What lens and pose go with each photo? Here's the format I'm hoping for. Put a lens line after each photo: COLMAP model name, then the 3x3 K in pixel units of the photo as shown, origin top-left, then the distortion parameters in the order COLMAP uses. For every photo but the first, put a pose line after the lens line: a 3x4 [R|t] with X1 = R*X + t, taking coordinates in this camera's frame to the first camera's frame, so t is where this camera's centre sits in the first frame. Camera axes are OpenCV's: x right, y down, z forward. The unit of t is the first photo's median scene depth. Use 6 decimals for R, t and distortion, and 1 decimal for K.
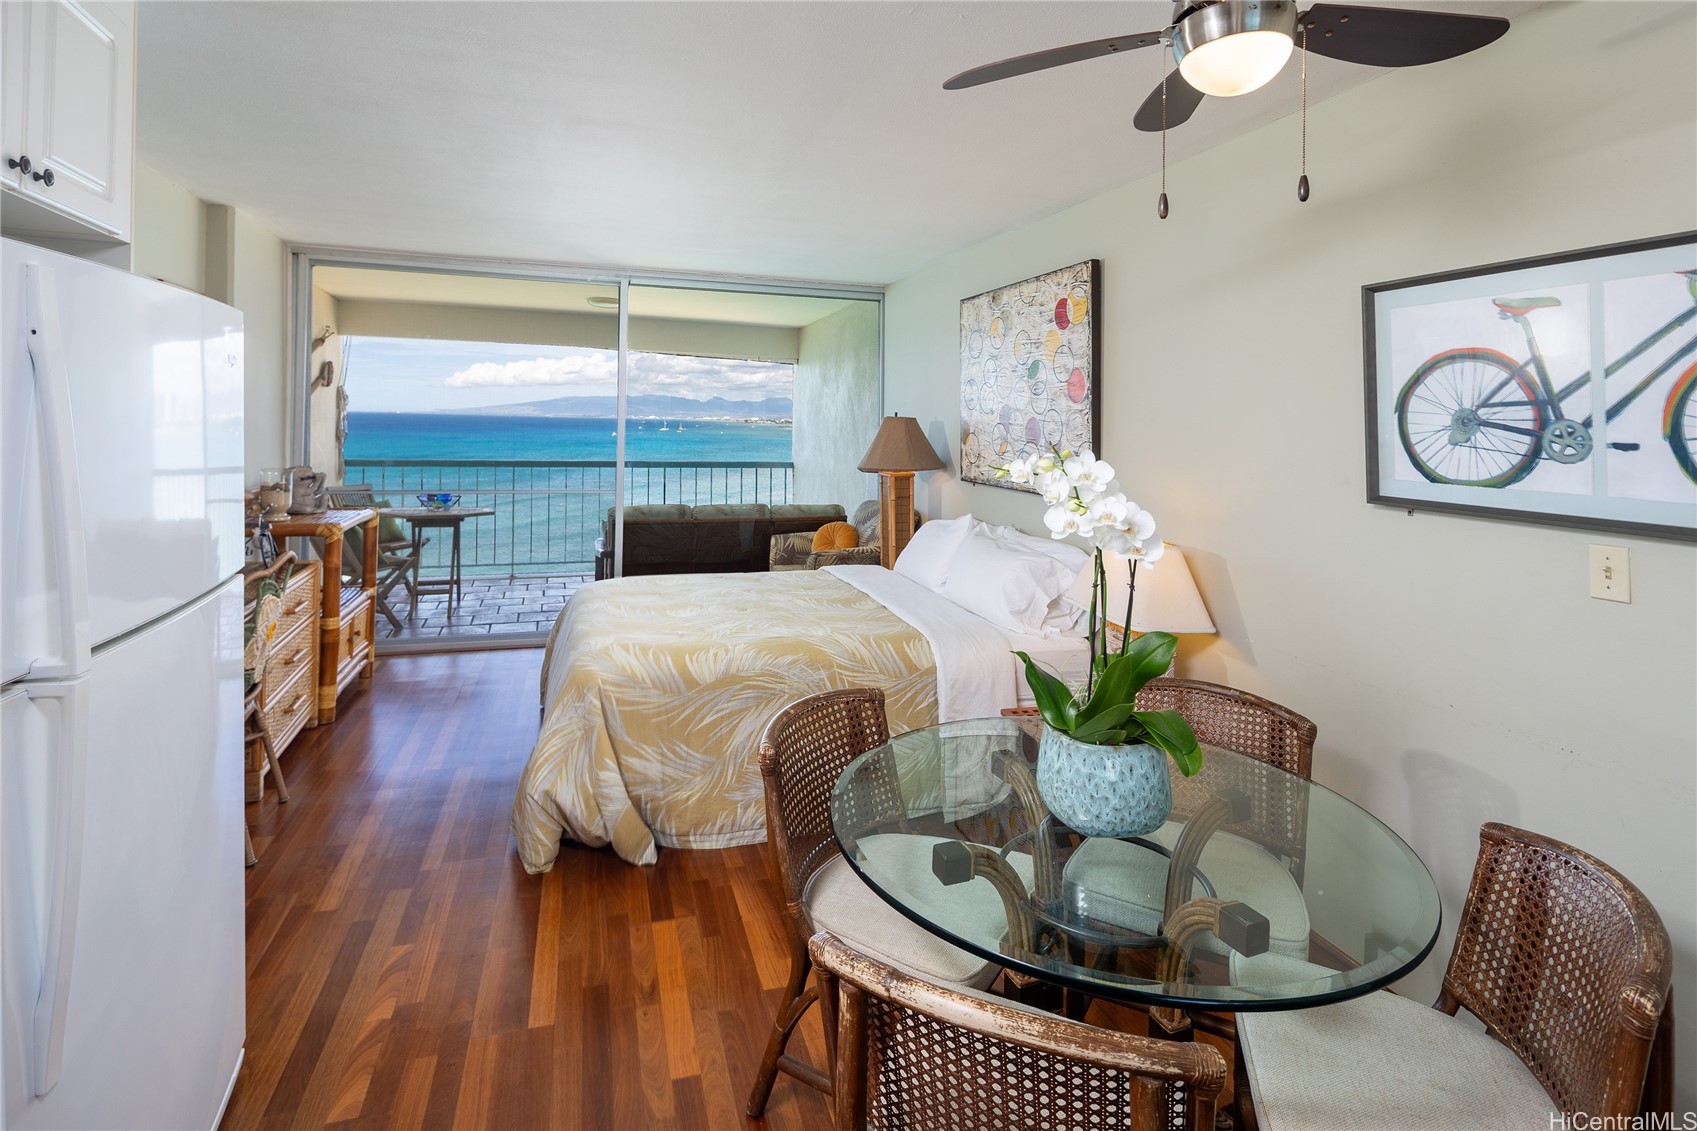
lens RADIAL K [[830.6, 0, 843.4], [0, 830.6, 388.1], [0, 0, 1]] dist [0.004040, -0.005446]
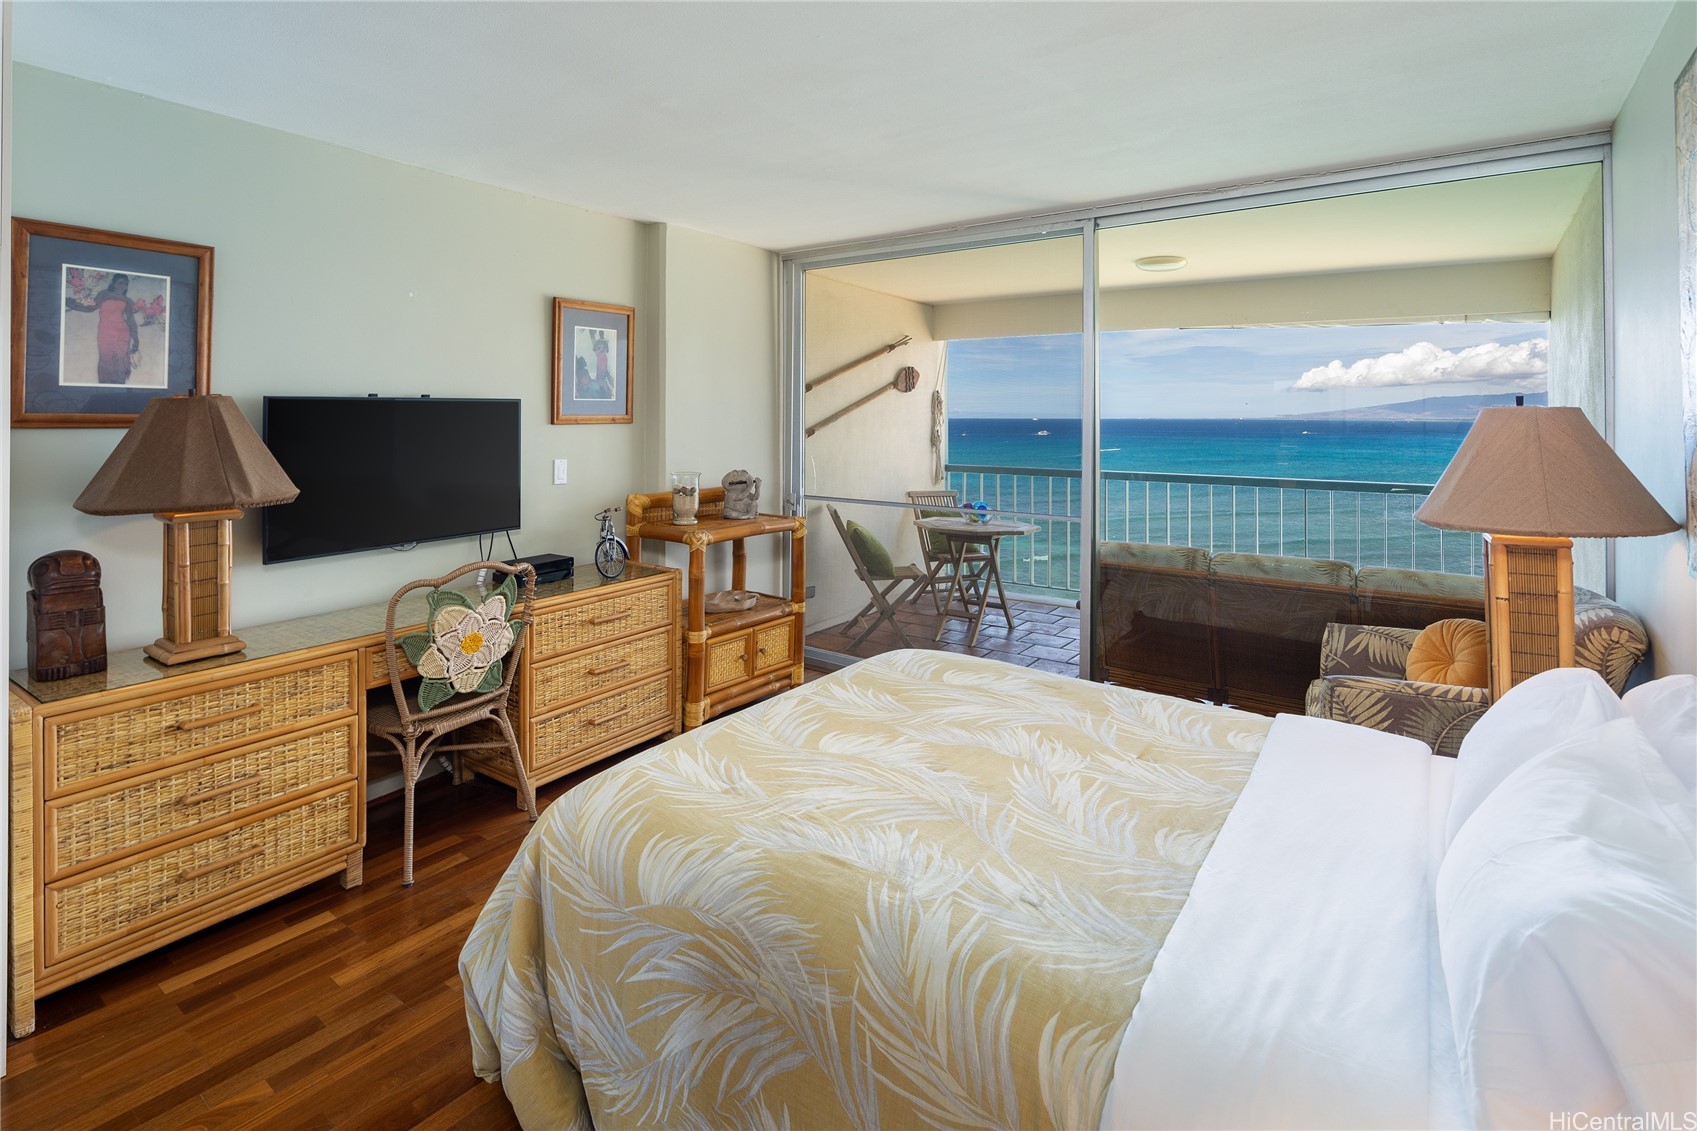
lens RADIAL K [[830.6, 0, 853.3], [0, 830.6, 410.1], [0, 0, 1]] dist [0.004040, -0.005446]
pose [[0.591515, -0.022483, -0.805980, 0.239219], [0.038153, 0.999272, 0.000126, 0.027581], [0.805391, -0.030825, 0.591942, 0.539094]]
